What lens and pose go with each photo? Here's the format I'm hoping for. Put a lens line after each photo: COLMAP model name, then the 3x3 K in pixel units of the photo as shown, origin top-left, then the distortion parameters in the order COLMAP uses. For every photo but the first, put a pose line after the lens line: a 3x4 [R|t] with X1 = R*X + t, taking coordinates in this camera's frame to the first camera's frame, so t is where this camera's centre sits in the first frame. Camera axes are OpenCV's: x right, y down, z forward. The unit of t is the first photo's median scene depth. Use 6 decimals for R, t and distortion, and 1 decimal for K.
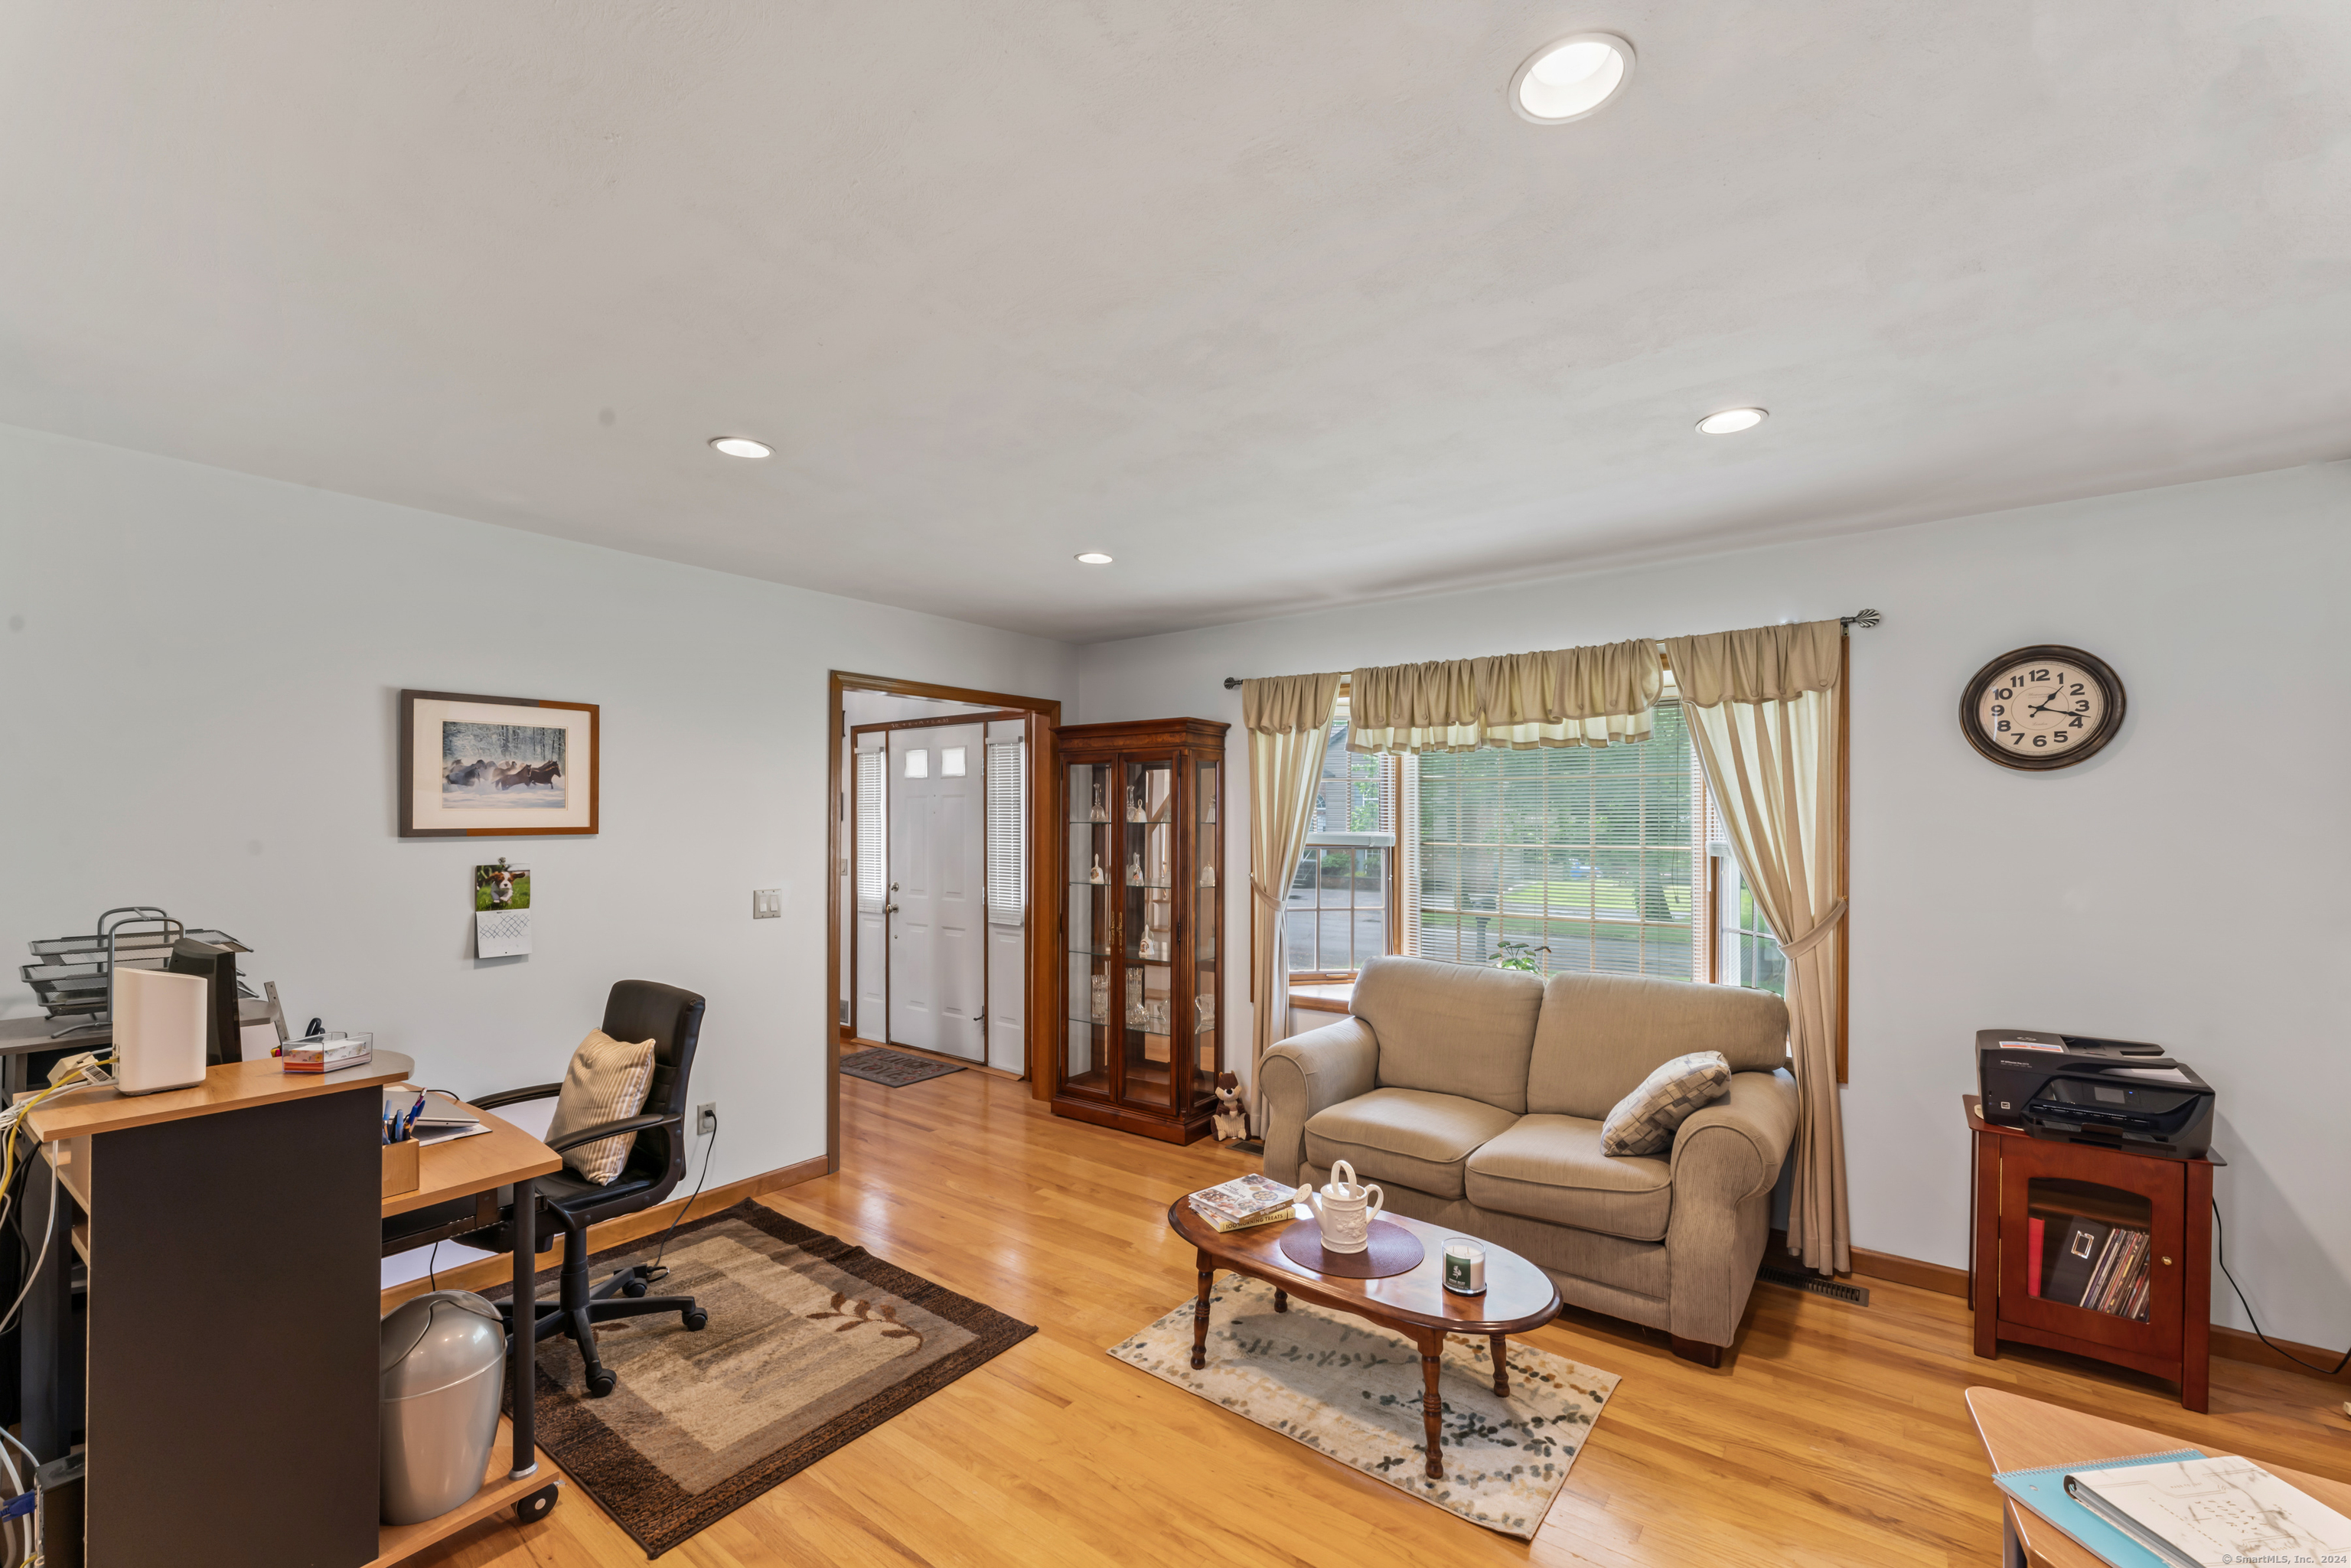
lens RADIAL K [[971.9, 0, 1171.1], [0, 971.9, 825.0], [0, 0, 1]] dist [0.000259, -0.000241]
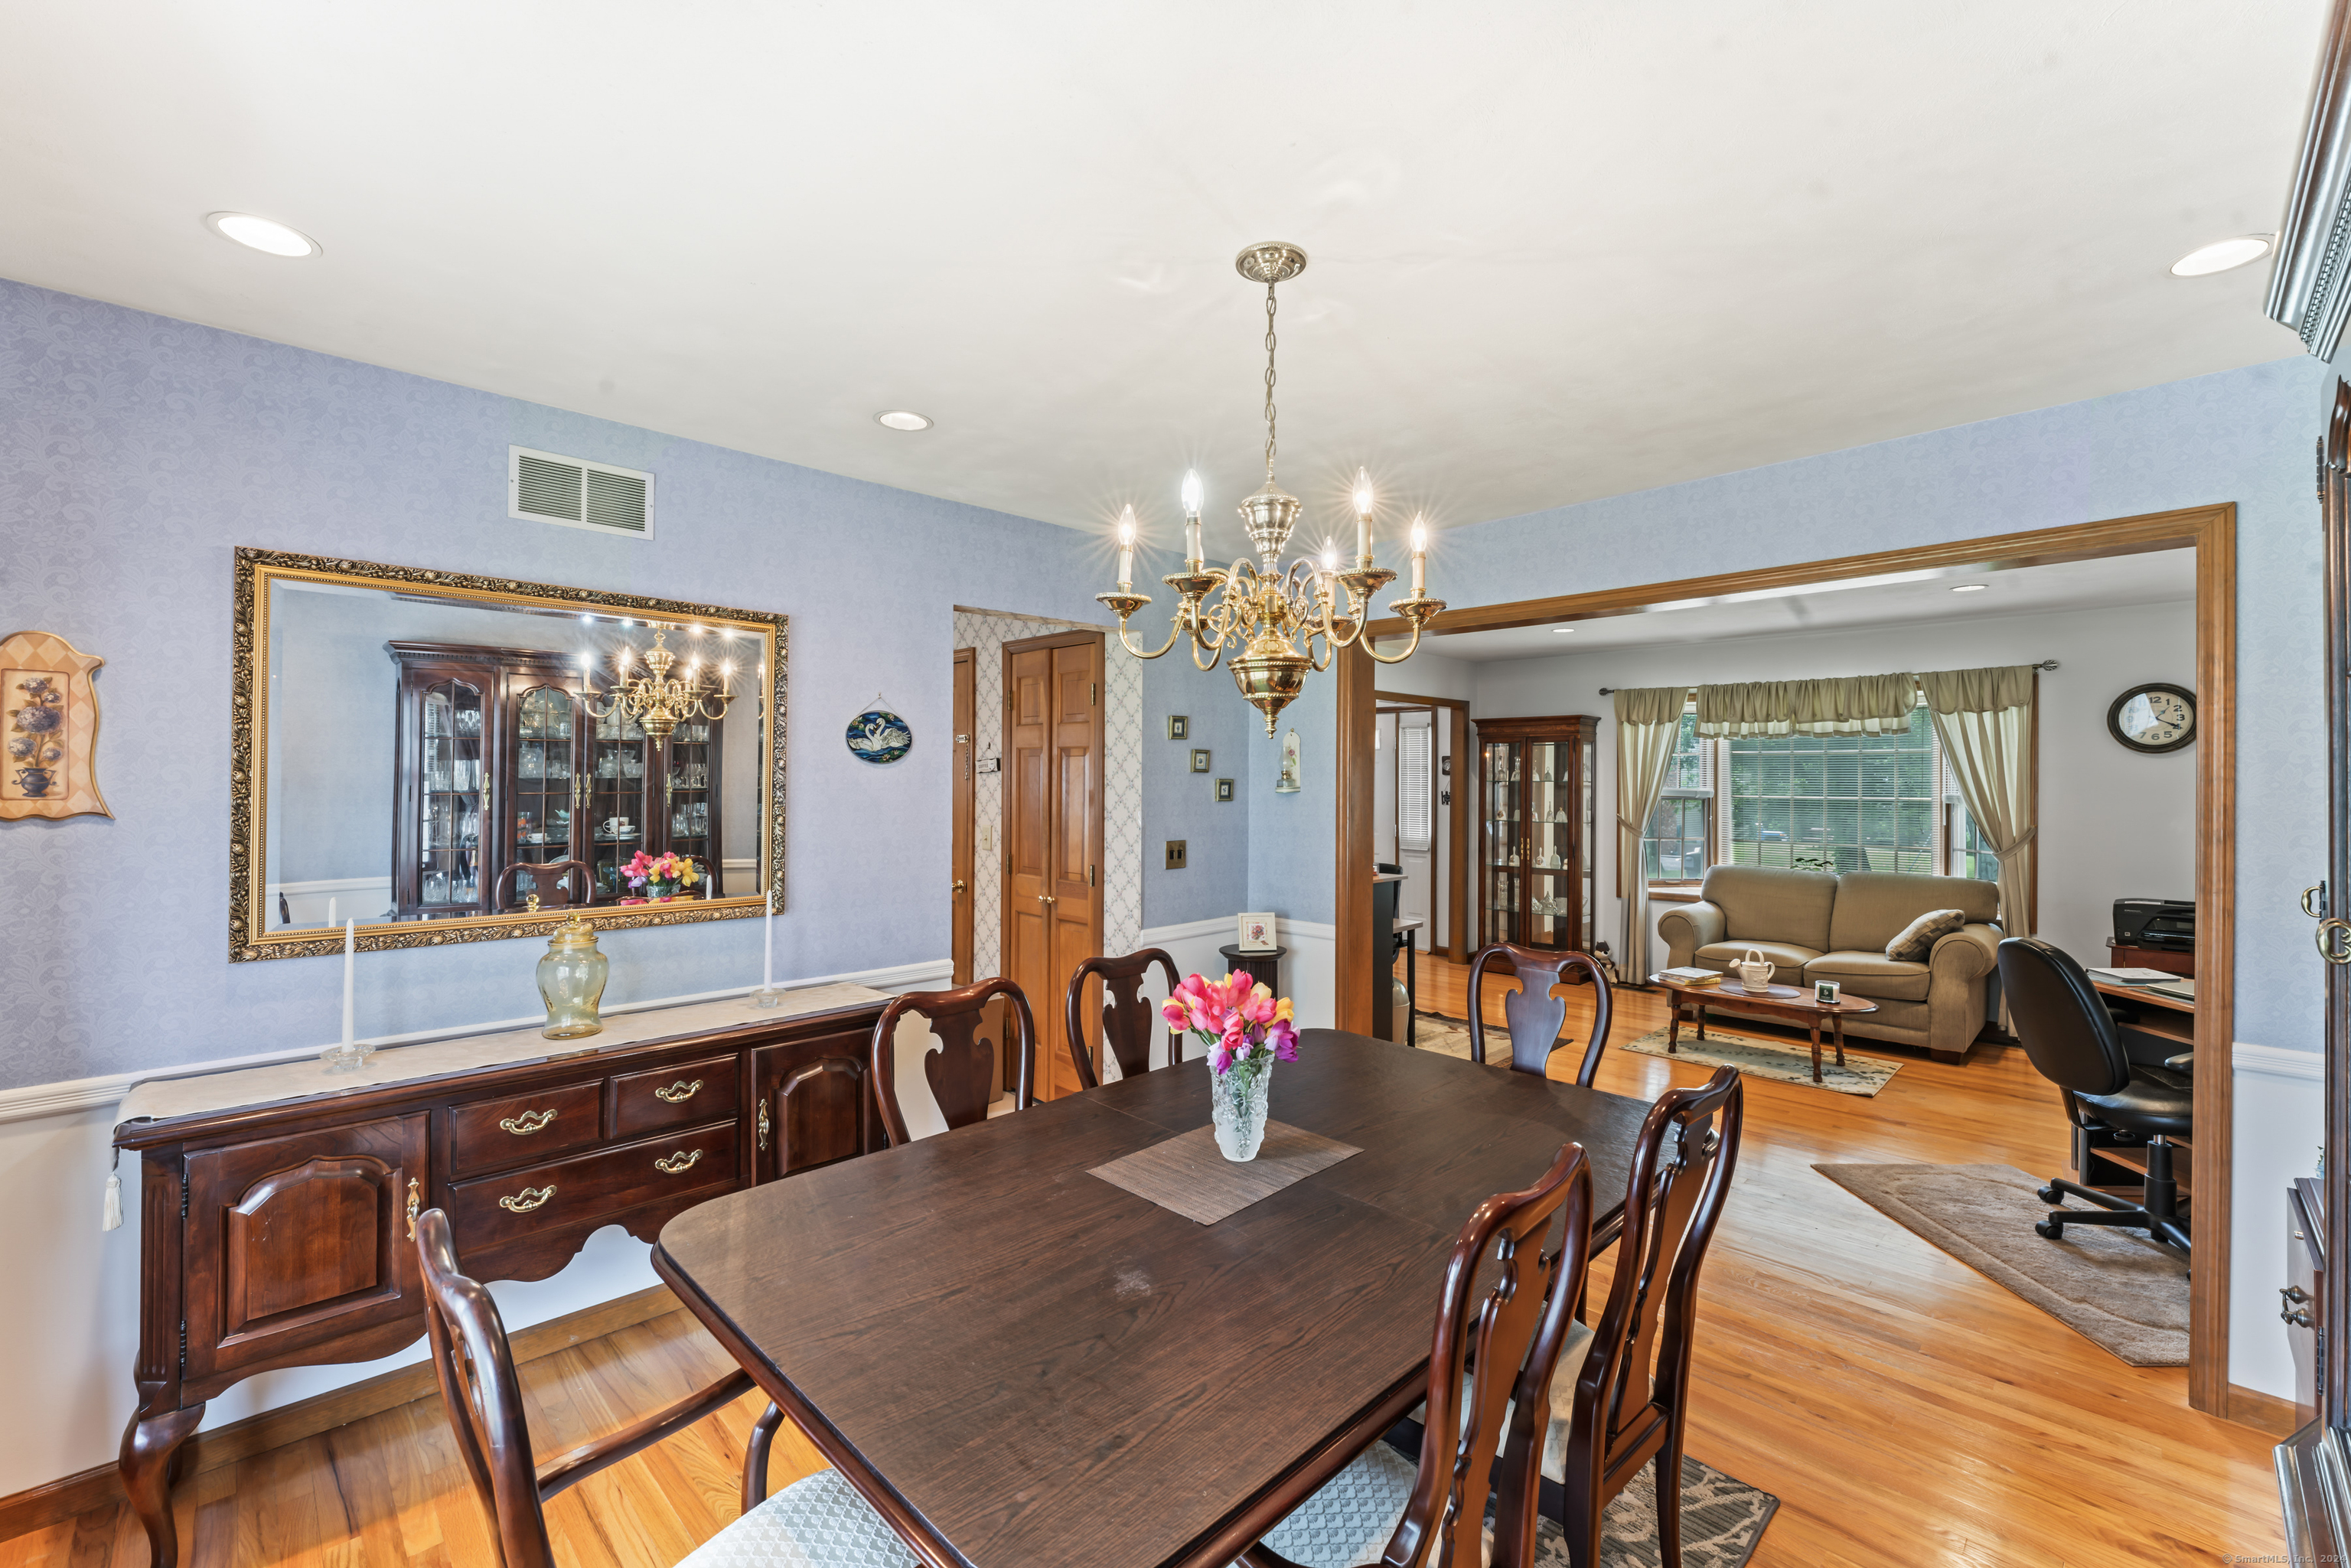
lens RADIAL K [[972.7, 0, 1175.5], [0, 972.7, 784.0], [0, 0, 1]] dist [-0.000534, 0.000265]
pose [[0.990650, 0.001763, -0.136416, -0.515360], [-0.001511, 0.999997, 0.001947, 0.000125], [0.136419, -0.001723, 0.990650, -0.811543]]
